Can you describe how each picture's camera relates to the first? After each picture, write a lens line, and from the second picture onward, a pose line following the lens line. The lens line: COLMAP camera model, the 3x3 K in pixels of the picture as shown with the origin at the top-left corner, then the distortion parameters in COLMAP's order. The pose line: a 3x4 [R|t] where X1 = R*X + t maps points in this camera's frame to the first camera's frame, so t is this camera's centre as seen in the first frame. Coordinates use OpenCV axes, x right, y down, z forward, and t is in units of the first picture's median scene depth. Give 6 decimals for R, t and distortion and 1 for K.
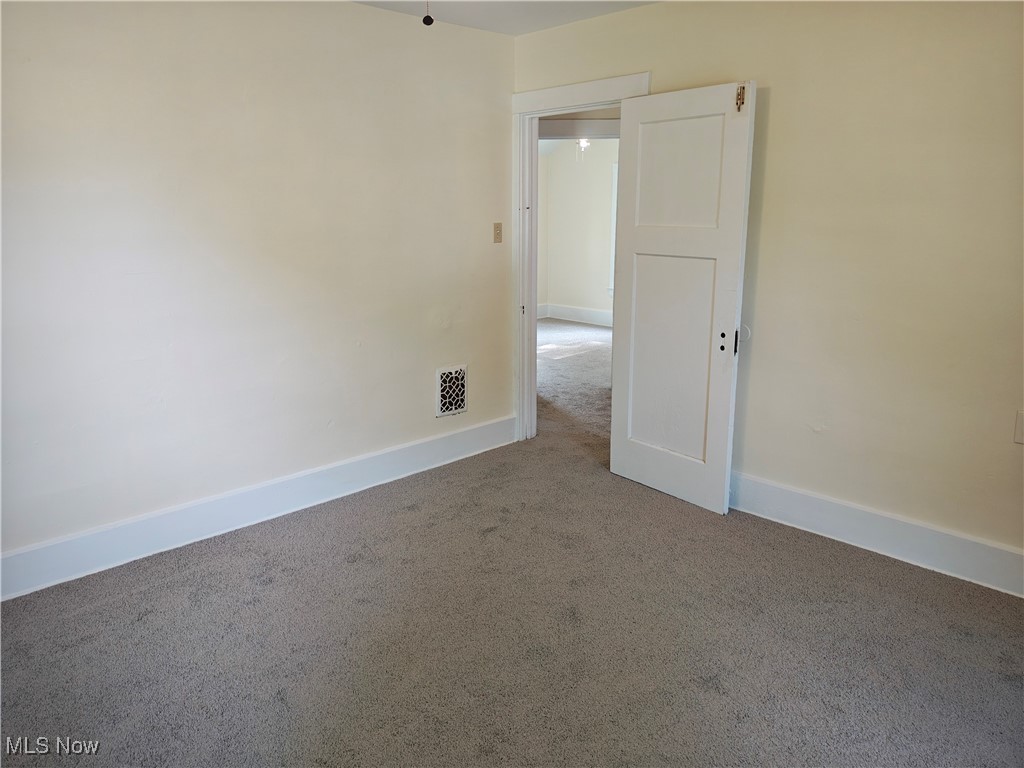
lens RADIAL K [[757.4, 0, 504.1], [0, 757.4, 388.8], [0, 0, 1]] dist [0.046783, -0.001171]
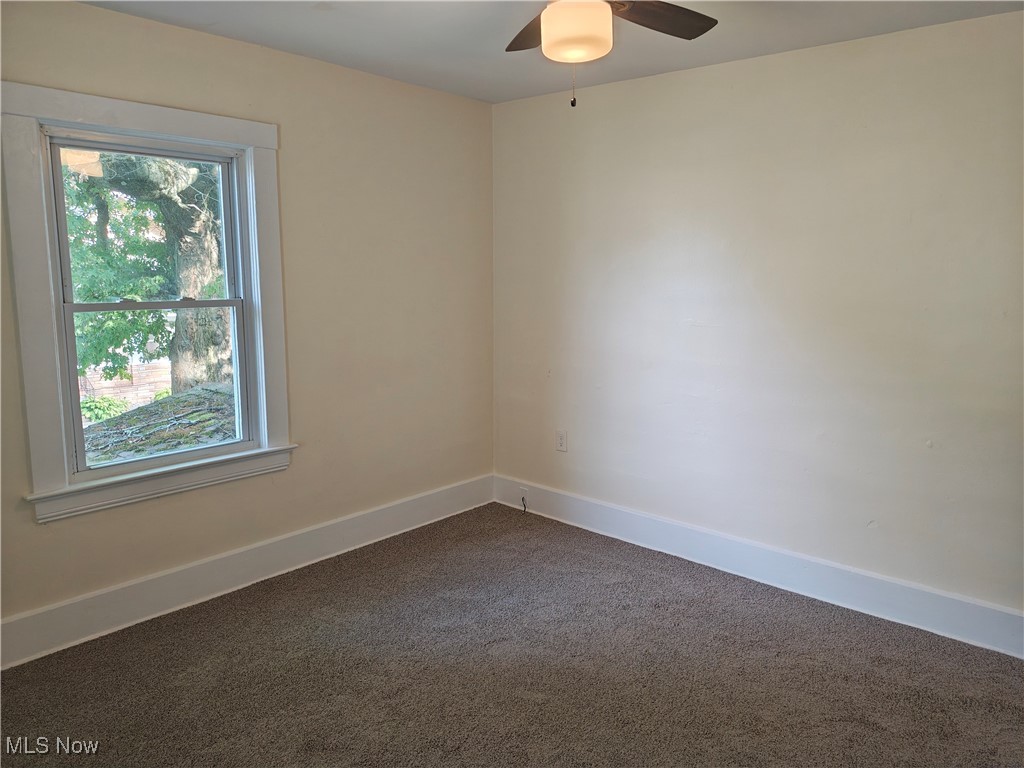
lens RADIAL K [[731.2, 0, 512.4], [0, 731.2, 409.1], [0, 0, 1]] dist [0.042647, 0.000256]
pose [[0.012757, 0.167313, -0.985821, 0.626677], [-0.230951, 0.959737, 0.159897, -0.130955], [0.972882, 0.225636, 0.050885, 0.597330]]
